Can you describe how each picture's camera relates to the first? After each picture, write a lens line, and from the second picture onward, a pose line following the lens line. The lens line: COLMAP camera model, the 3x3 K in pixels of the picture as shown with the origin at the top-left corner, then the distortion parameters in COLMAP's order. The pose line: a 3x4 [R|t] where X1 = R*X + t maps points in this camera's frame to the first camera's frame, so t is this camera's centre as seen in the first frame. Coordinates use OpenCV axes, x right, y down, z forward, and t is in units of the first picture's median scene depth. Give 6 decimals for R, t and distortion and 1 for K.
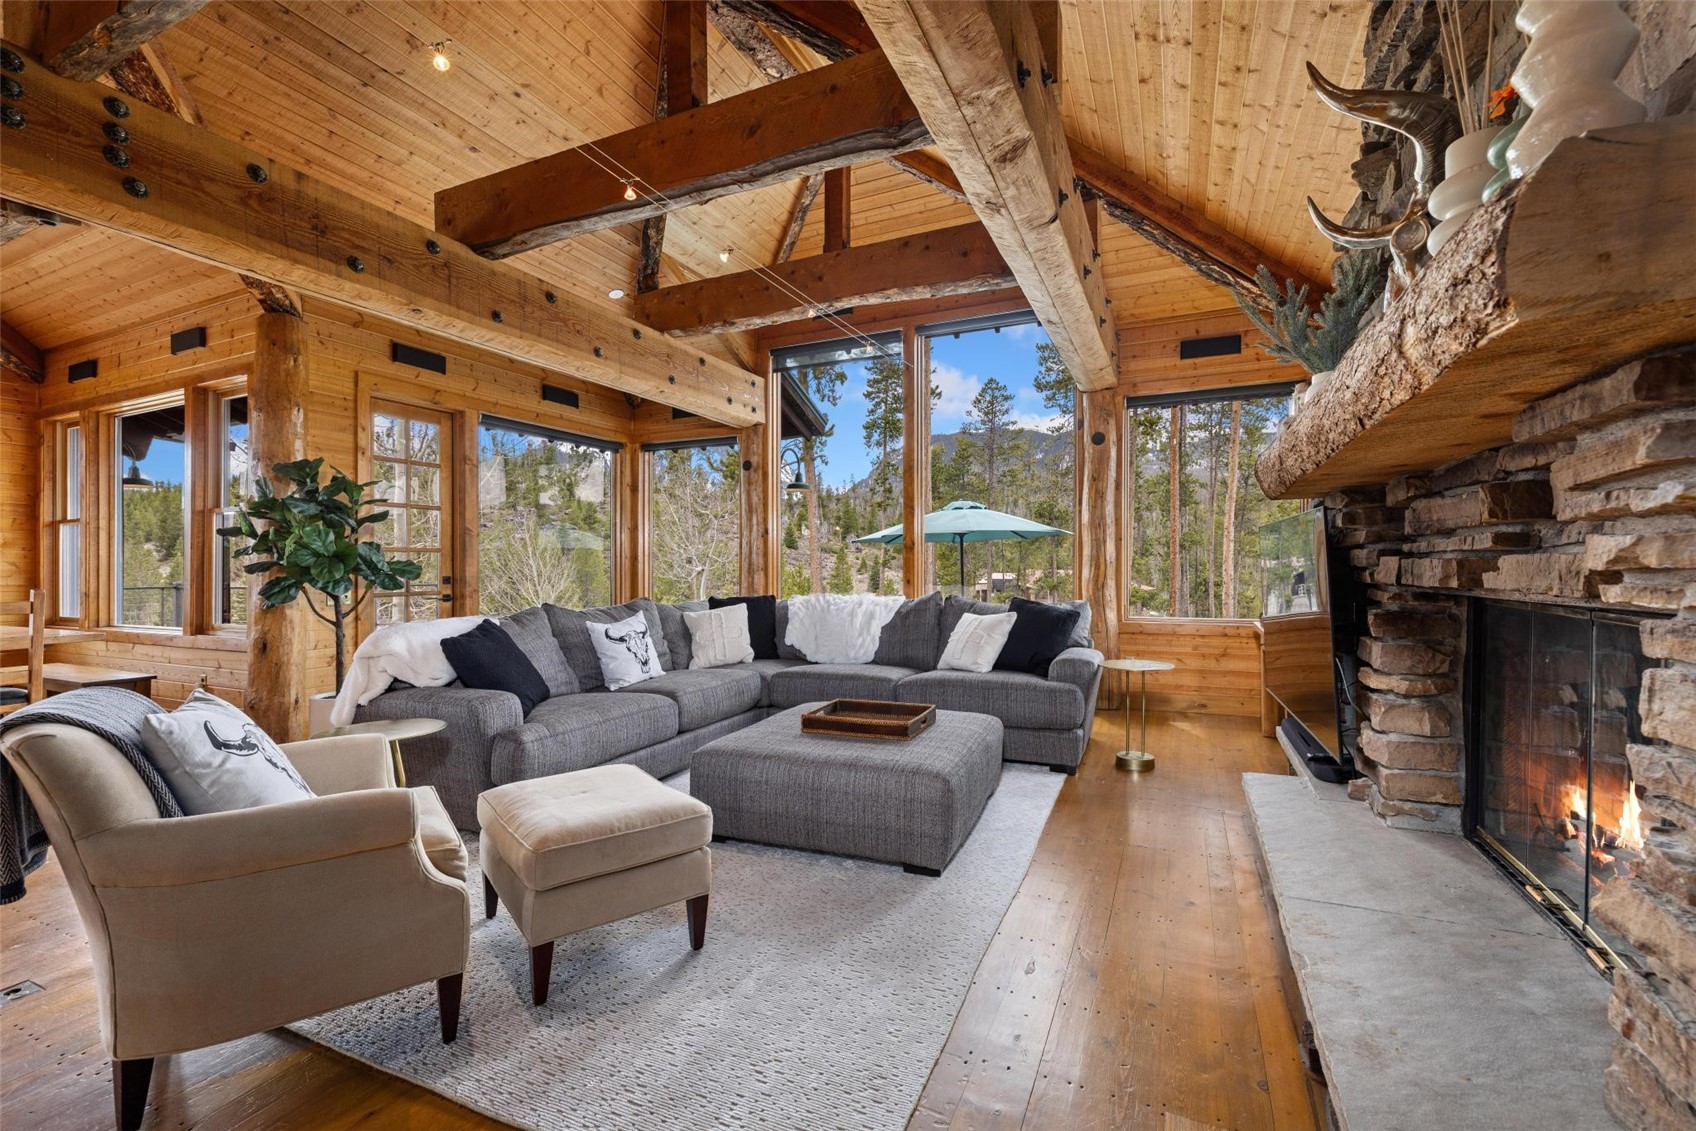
lens RADIAL K [[712.7, 0, 848.7], [0, 712.7, 570.5], [0, 0, 1]] dist [-0.000198, 0.000526]
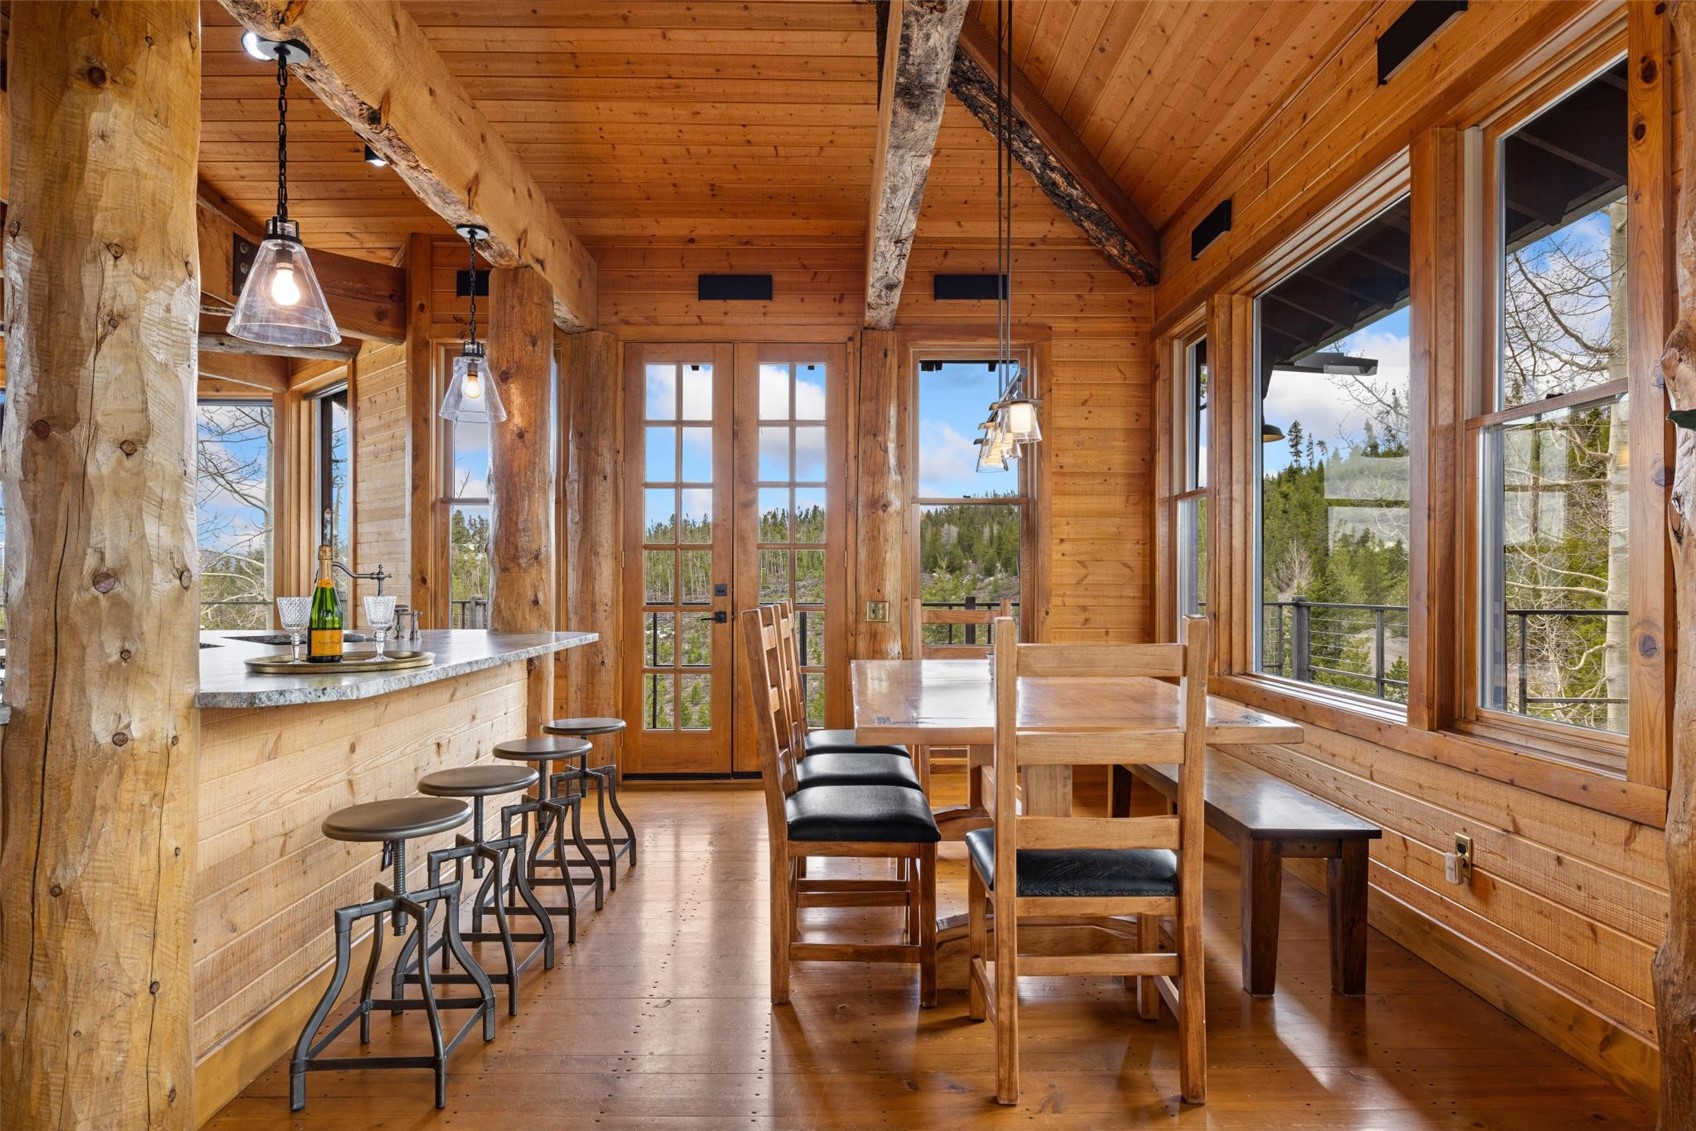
lens RADIAL K [[975.6, 0, 855.9], [0, 975.6, 570.3], [0, 0, 1]] dist [0.002404, 0.000179]
pose [[0.438140, -0.005129, -0.898892, -0.517408], [-0.004760, 0.999956, -0.008026, 0.004753], [0.898894, 0.007795, 0.438096, 0.418303]]
